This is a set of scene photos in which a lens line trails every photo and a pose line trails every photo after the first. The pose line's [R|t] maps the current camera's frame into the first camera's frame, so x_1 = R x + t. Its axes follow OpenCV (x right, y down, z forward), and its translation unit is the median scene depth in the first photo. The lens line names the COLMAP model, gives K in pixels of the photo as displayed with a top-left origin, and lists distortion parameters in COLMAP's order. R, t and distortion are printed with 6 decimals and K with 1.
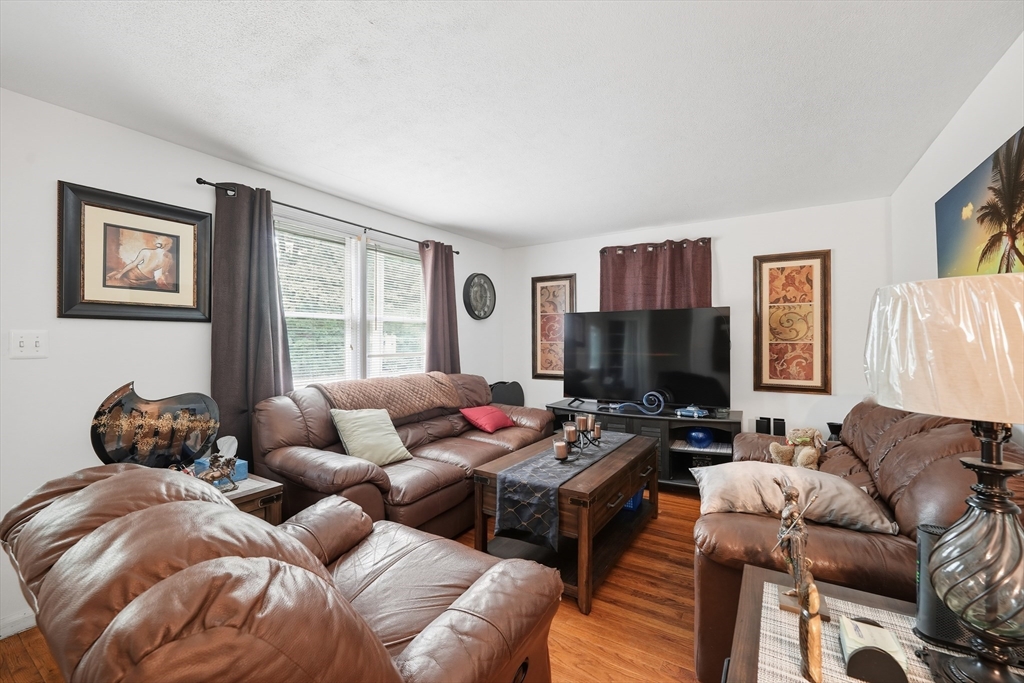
lens RADIAL K [[420.6, 0, 514.6], [0, 420.6, 338.4], [0, 0, 1]] dist [-0.001571, -0.004279]
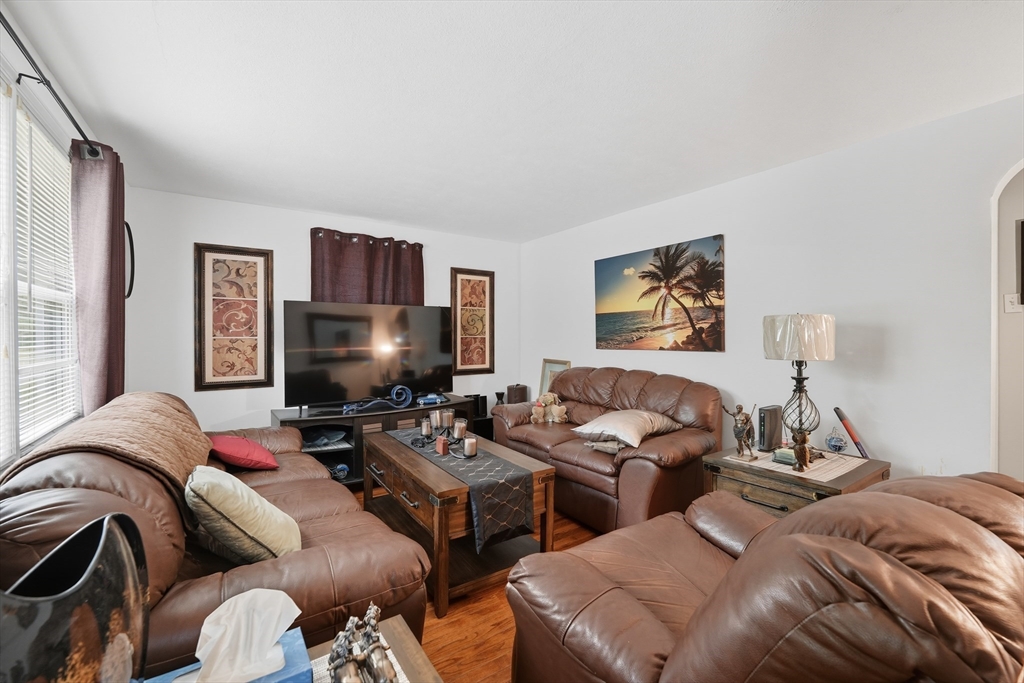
lens RADIAL K [[420.6, 0, 514.6], [0, 420.6, 338.4], [0, 0, 1]] dist [-0.001571, -0.004279]
pose [[0.405048, -0.005633, 0.914278, -0.505103], [-0.003671, 0.999963, 0.007787, 0.003814], [-0.914288, -0.006511, 0.405012, 0.340488]]
